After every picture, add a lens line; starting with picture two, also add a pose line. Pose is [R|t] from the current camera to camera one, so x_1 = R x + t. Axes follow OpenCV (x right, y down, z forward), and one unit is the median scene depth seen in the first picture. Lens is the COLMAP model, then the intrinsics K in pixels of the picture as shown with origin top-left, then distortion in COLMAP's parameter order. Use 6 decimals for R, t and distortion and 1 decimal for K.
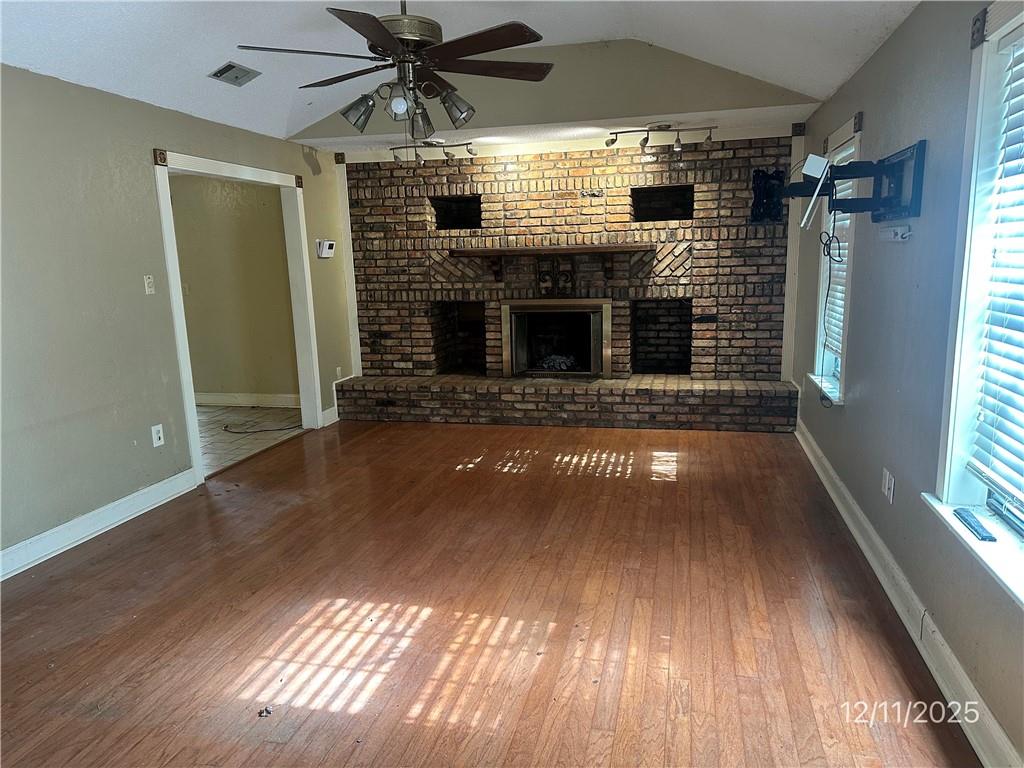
lens RADIAL K [[714.7, 0, 512.1], [0, 714.7, 385.6], [0, 0, 1]] dist [-0.001915, -0.003078]
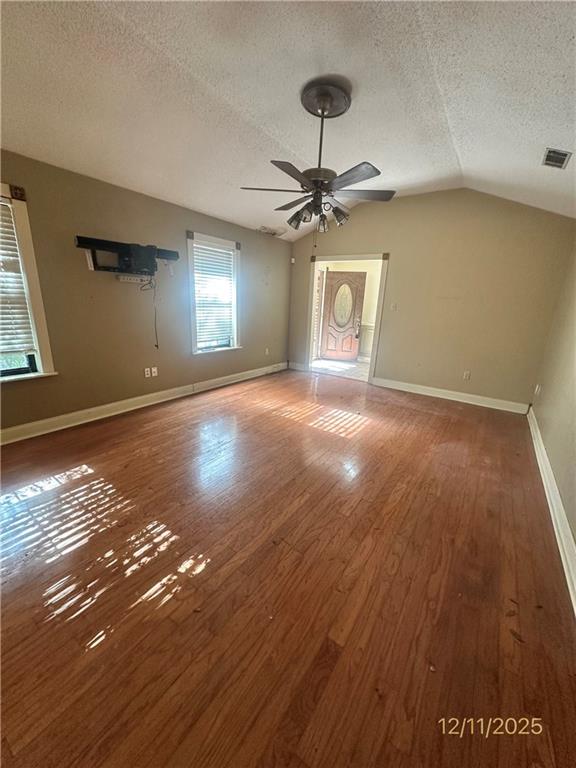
lens RADIAL K [[307.1, 0, 288.4], [0, 307.1, 384.7], [0, 0, 1]] dist [0.000558, 0.000055]
pose [[-0.937069, -0.116408, 0.329165, -0.409636], [0.034798, 0.906949, 0.419802, -0.318700], [-0.347405, 0.404837, -0.845823, 1.966525]]
